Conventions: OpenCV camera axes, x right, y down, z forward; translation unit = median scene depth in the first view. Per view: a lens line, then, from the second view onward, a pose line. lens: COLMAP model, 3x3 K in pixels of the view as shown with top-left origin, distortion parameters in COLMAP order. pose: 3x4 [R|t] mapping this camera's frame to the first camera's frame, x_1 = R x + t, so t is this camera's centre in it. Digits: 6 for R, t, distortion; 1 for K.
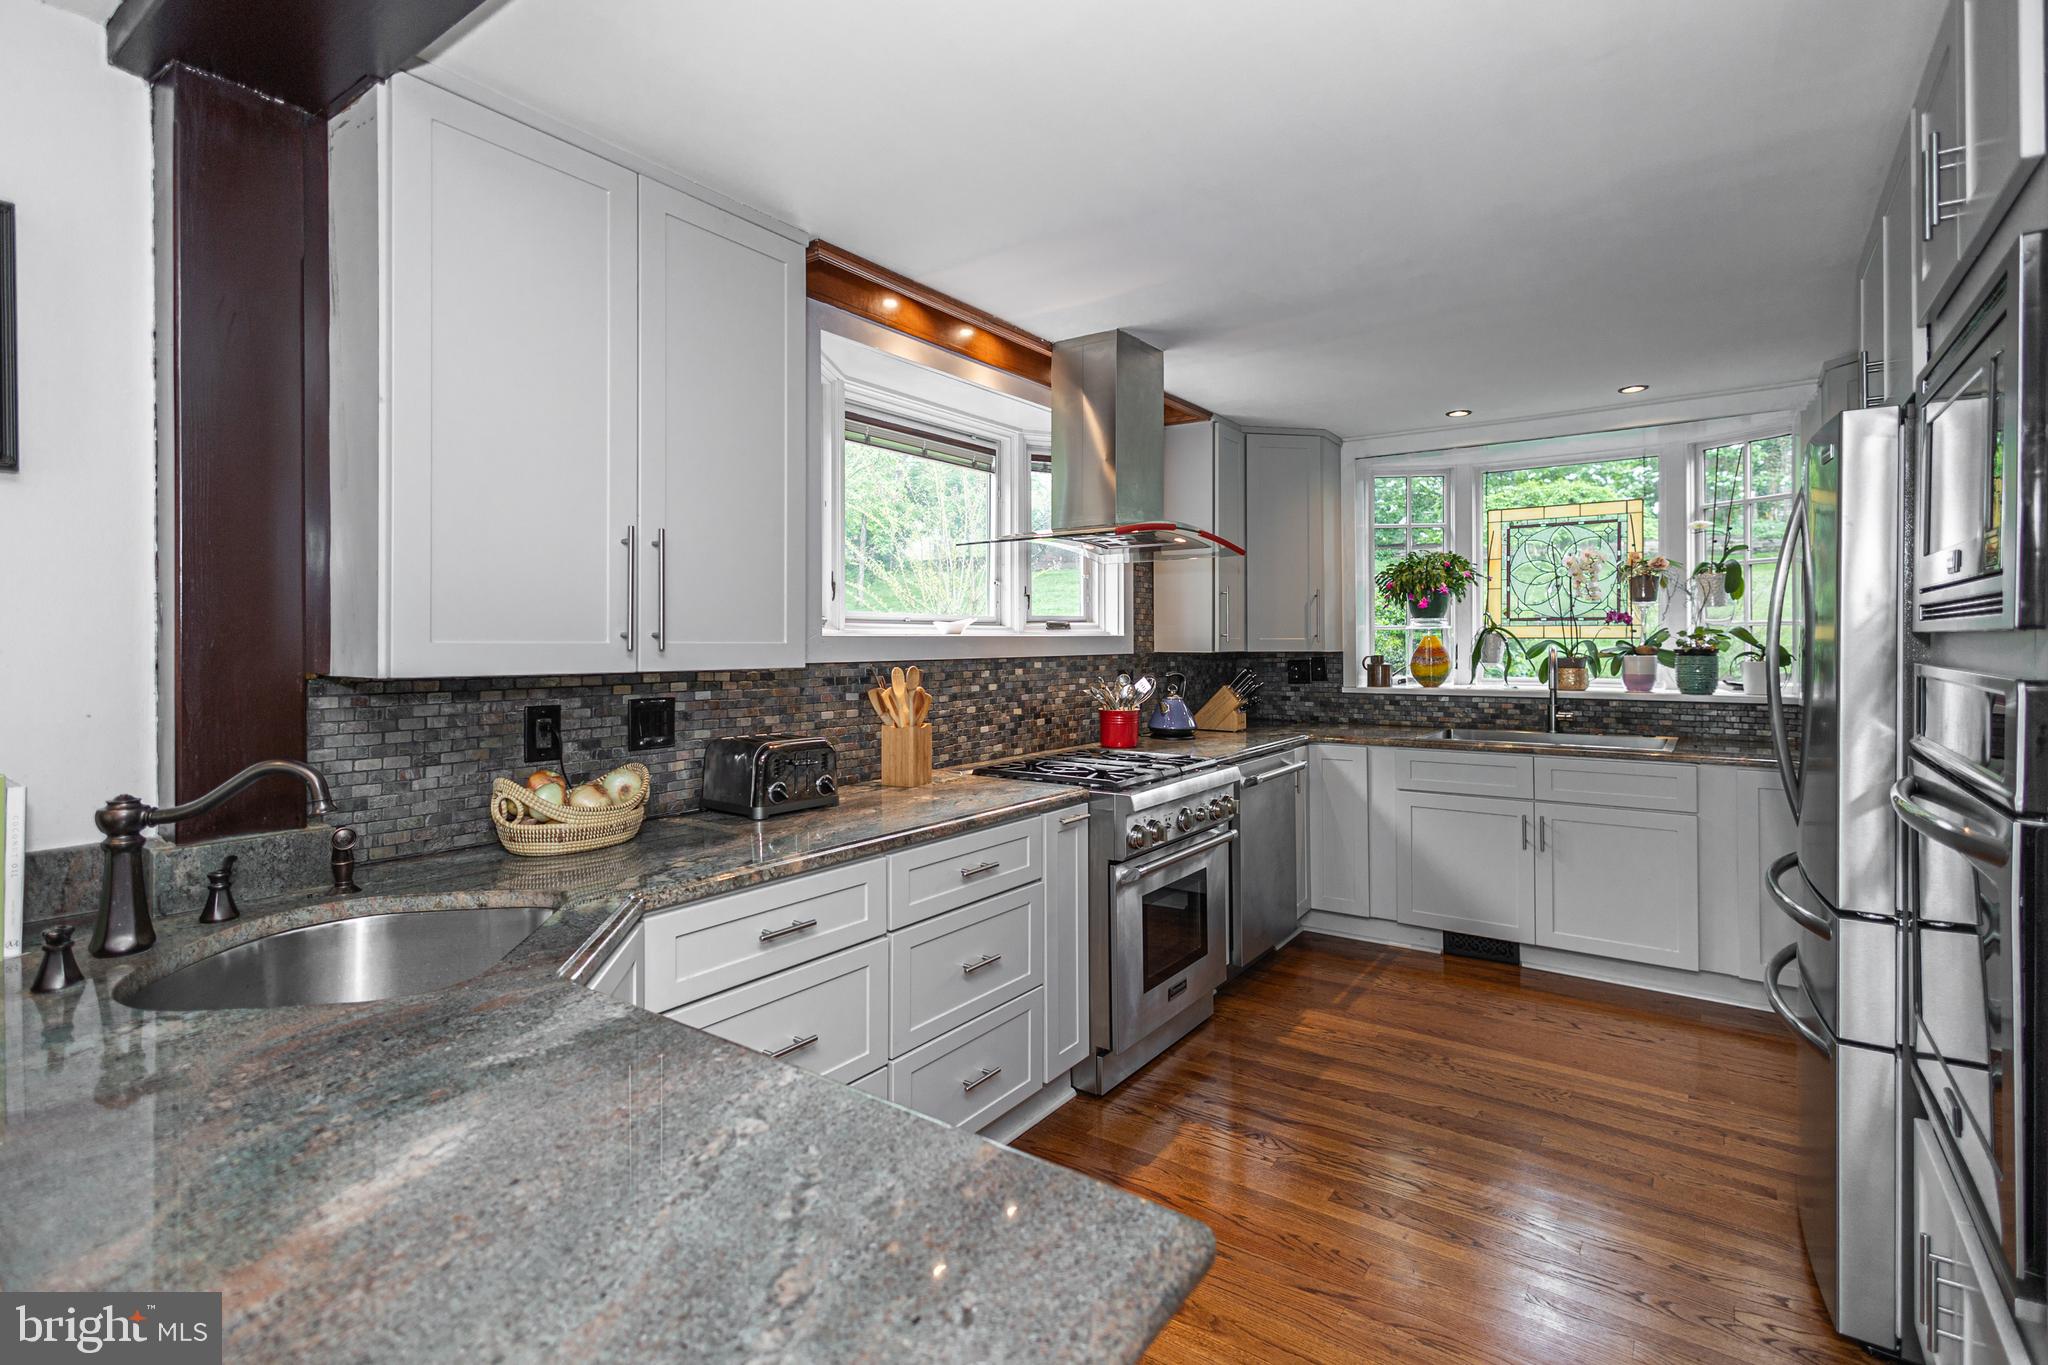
lens RADIAL K [[954.4, 0, 1015.5], [0, 954.4, 645.8], [0, 0, 1]] dist [-0.001635, 0.000097]
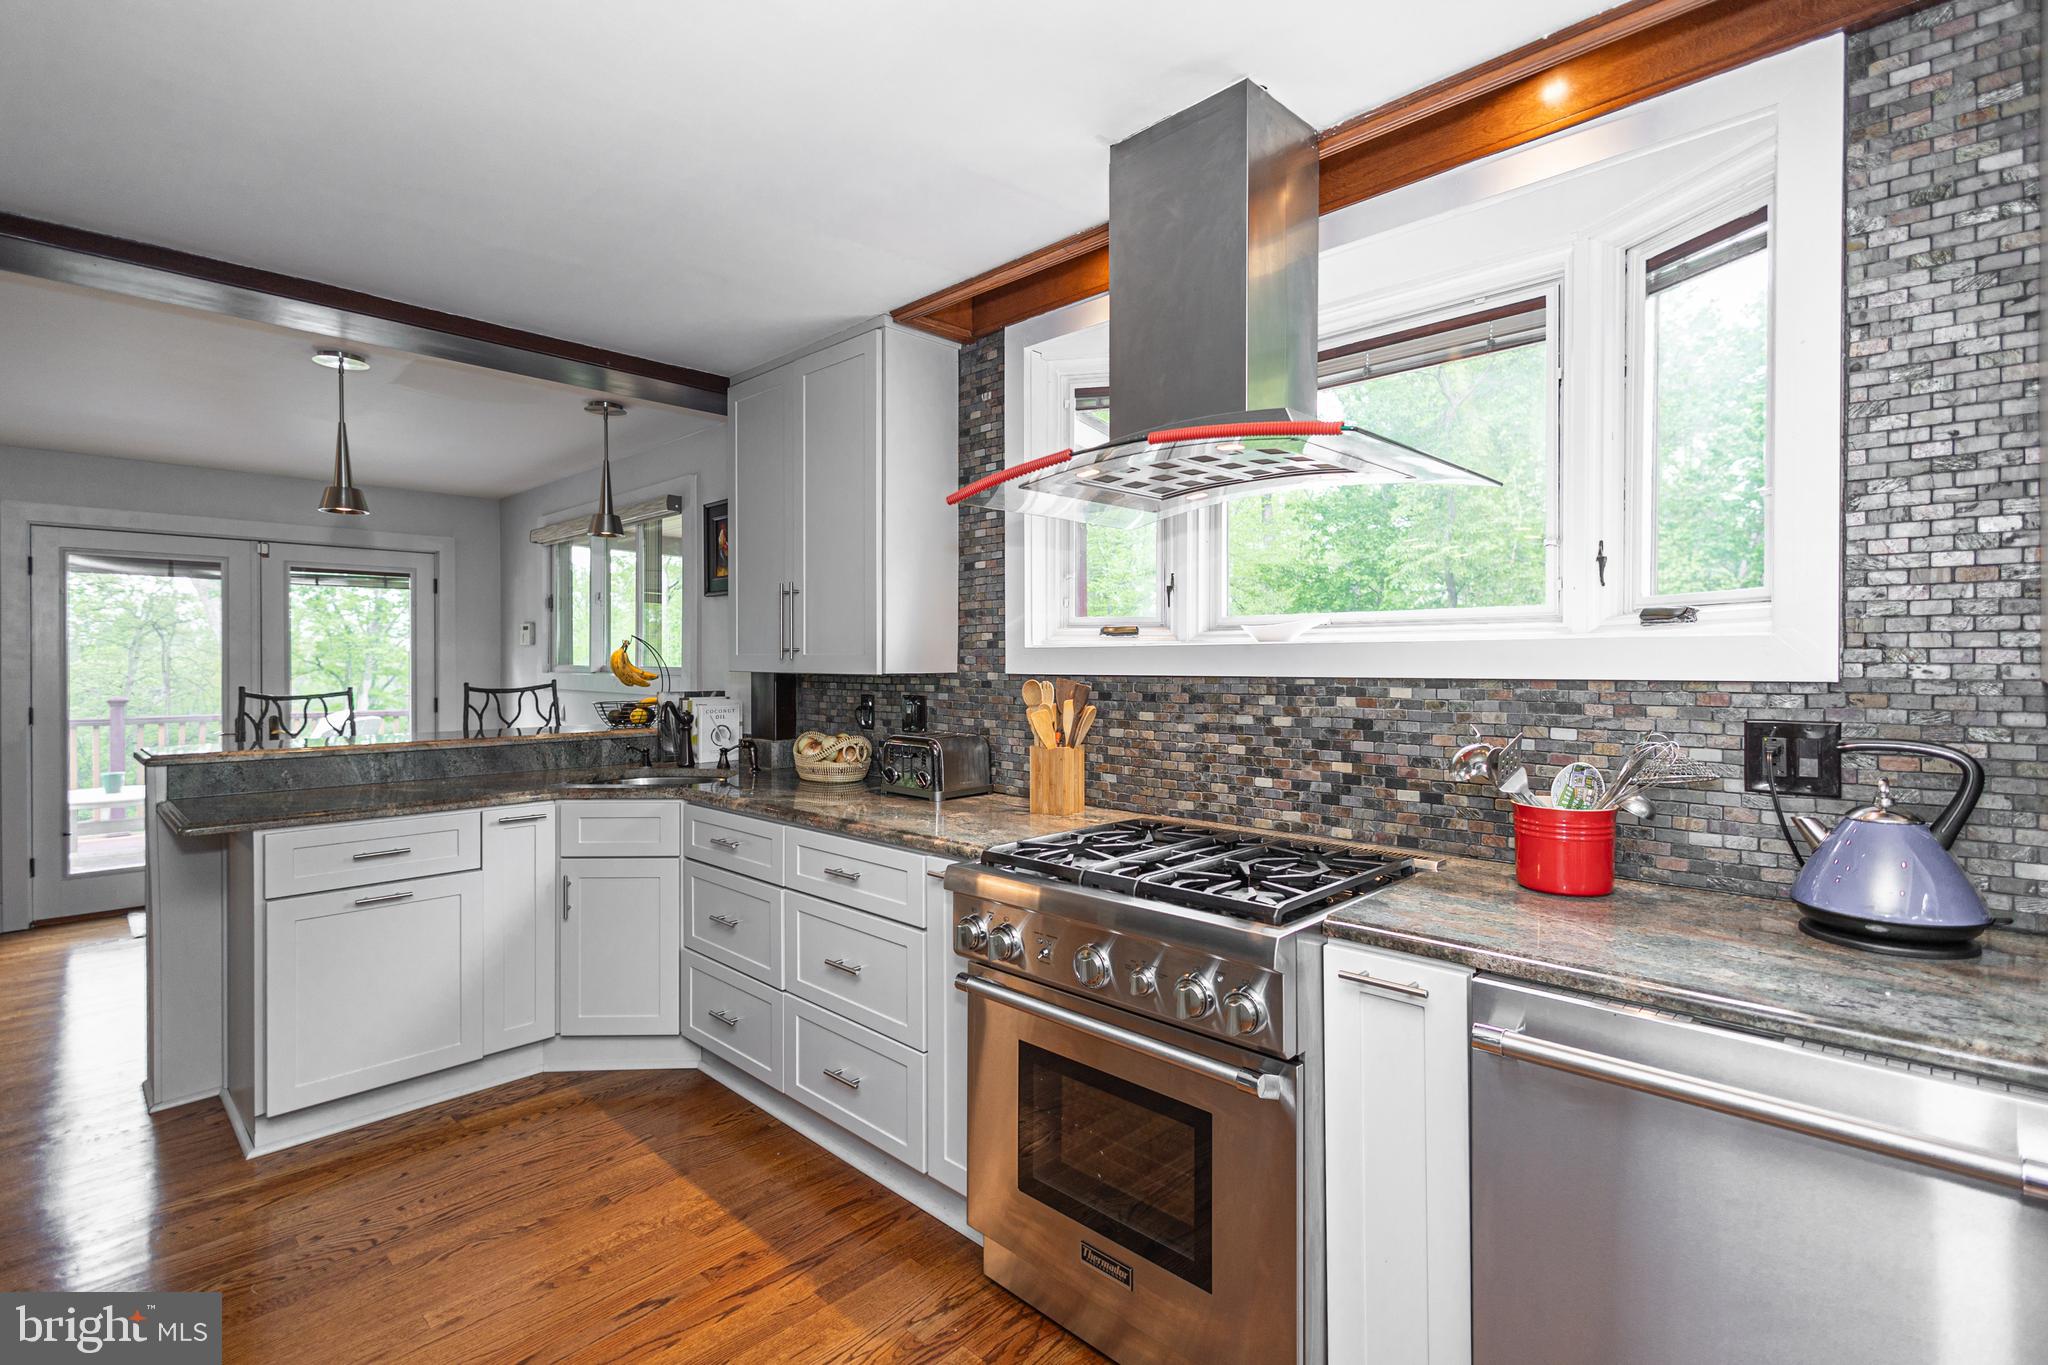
lens RADIAL K [[954.4, 0, 1021.2], [0, 954.4, 668.2], [0, 0, 1]] dist [-0.001635, 0.000097]
pose [[-0.142746, 0.019106, -0.989575, 0.660326], [0.002734, 0.999817, 0.018909, -0.006699], [0.989756, -0.000006, -0.142772, 0.924642]]
